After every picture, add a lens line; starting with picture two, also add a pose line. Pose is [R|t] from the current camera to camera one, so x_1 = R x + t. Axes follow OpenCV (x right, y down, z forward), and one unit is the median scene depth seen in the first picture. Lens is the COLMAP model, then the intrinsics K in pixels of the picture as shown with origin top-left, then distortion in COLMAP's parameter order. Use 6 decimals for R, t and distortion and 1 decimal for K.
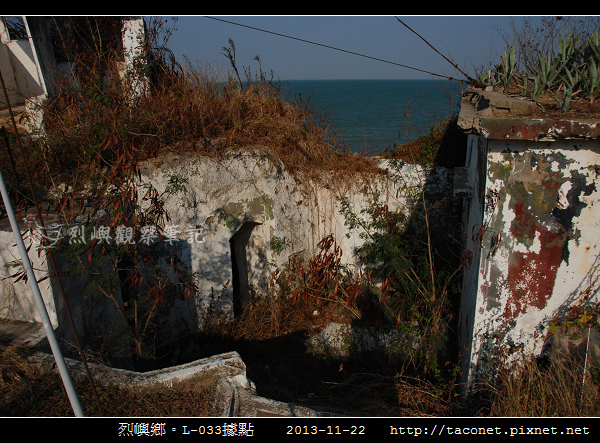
lens RADIAL K [[466.6, 0, 301.1], [0, 466.6, 221.7], [0, 0, 1]] dist [-0.112544, 0.002038]
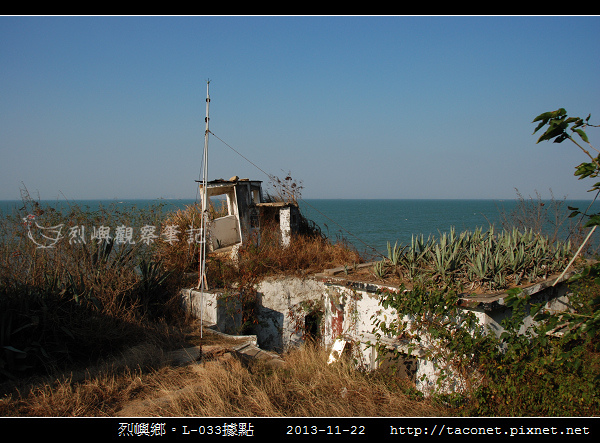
lens RADIAL K [[466.6, 0, 299.4], [0, 466.6, 221.0], [0, 0, 1]] dist [-0.112544, 0.002038]
pose [[0.879559, 0.039188, -0.474174, 0.990907], [-0.154348, 0.966206, -0.206452, 0.069264], [0.450059, 0.254775, 0.855884, -1.154737]]
